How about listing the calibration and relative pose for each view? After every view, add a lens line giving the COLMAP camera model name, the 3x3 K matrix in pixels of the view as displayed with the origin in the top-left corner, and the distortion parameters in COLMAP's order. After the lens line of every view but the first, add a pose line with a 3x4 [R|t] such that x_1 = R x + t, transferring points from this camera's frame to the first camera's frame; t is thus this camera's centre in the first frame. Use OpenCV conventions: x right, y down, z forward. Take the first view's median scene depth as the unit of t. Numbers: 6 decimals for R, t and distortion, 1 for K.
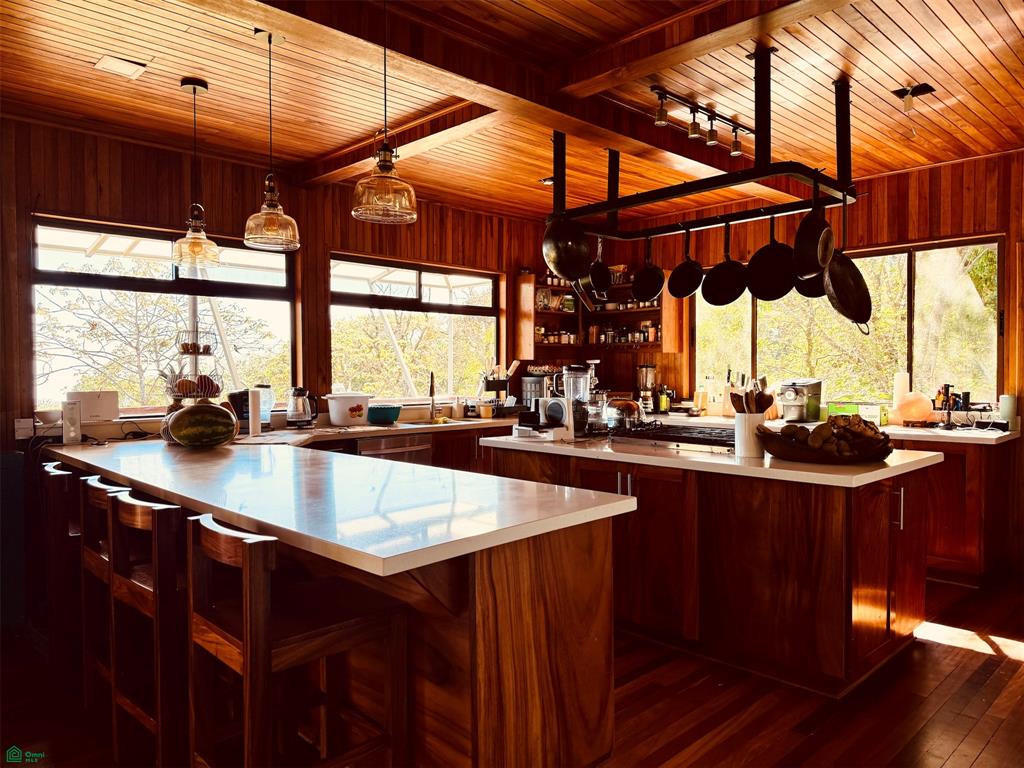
lens RADIAL K [[727.8, 0, 507.7], [0, 727.8, 385.4], [0, 0, 1]] dist [0.025830, -0.011017]
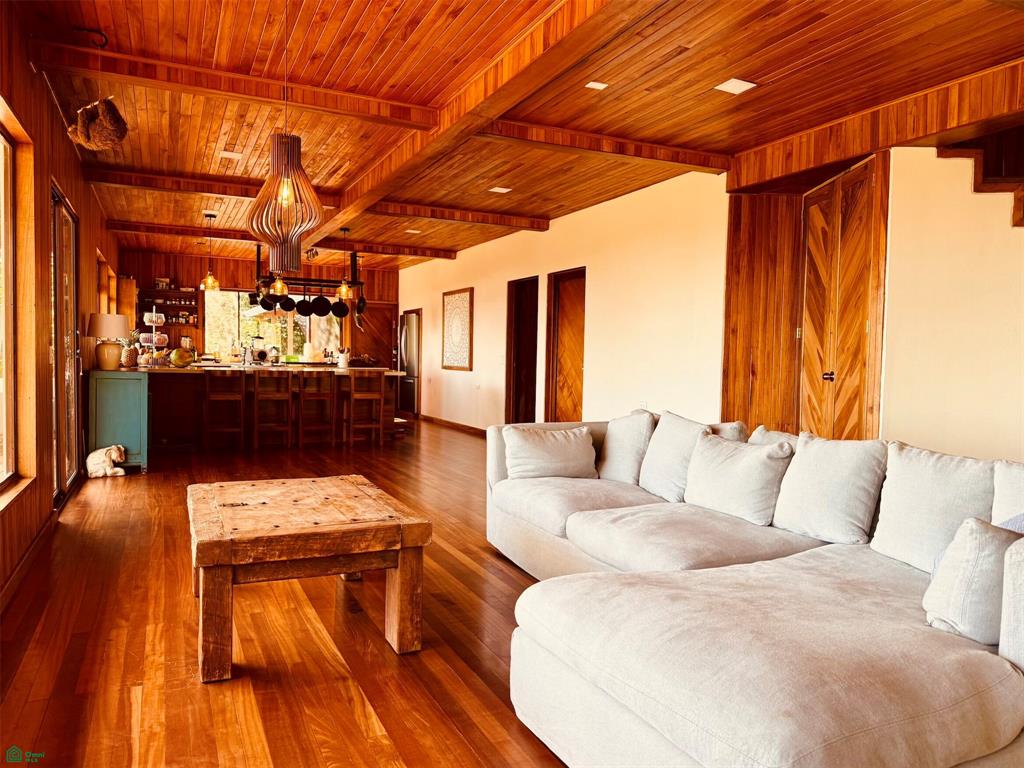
lens RADIAL K [[727.8, 0, 521.9], [0, 727.8, 387.0], [0, 0, 1]] dist [0.025830, -0.011017]
pose [[0.299937, -0.028599, 0.953530, -1.325733], [-0.001285, 0.999537, 0.030384, 0.044167], [-0.953958, -0.010338, 0.299762, -0.365290]]
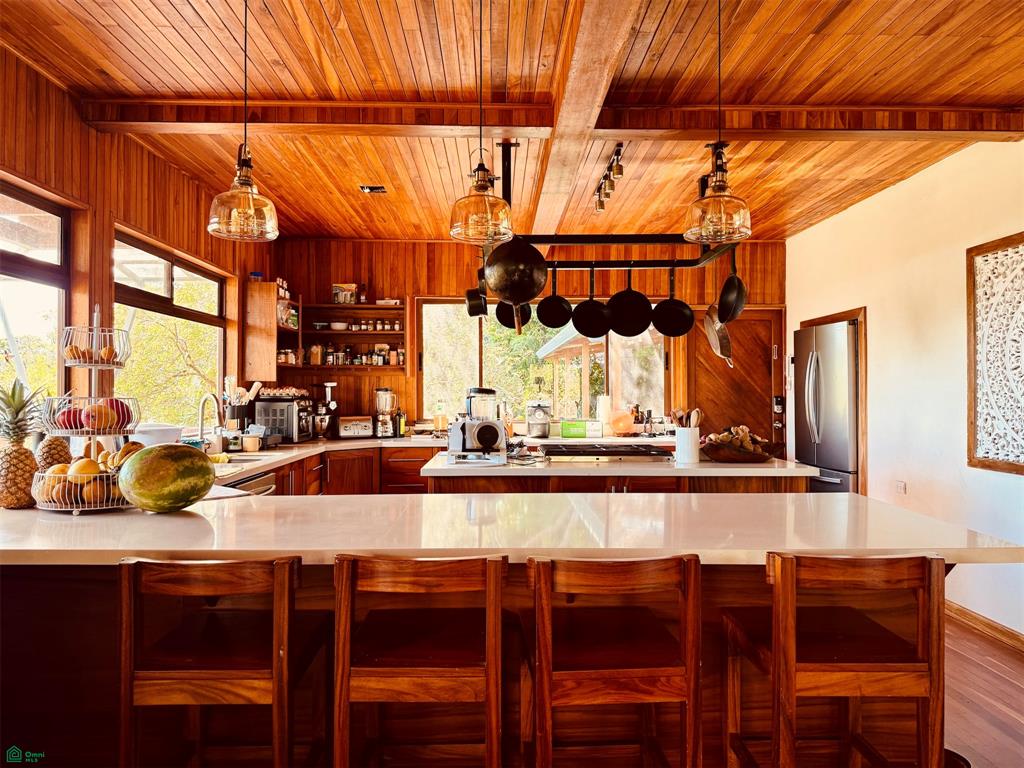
lens RADIAL K [[727.8, 0, 517.3], [0, 727.8, 390.1], [0, 0, 1]] dist [0.025830, -0.011017]
pose [[0.662001, 0.007421, 0.749466, -0.431619], [0.014346, 0.999642, -0.022570, -0.001104], [-0.749365, 0.025693, 0.661658, 0.214700]]
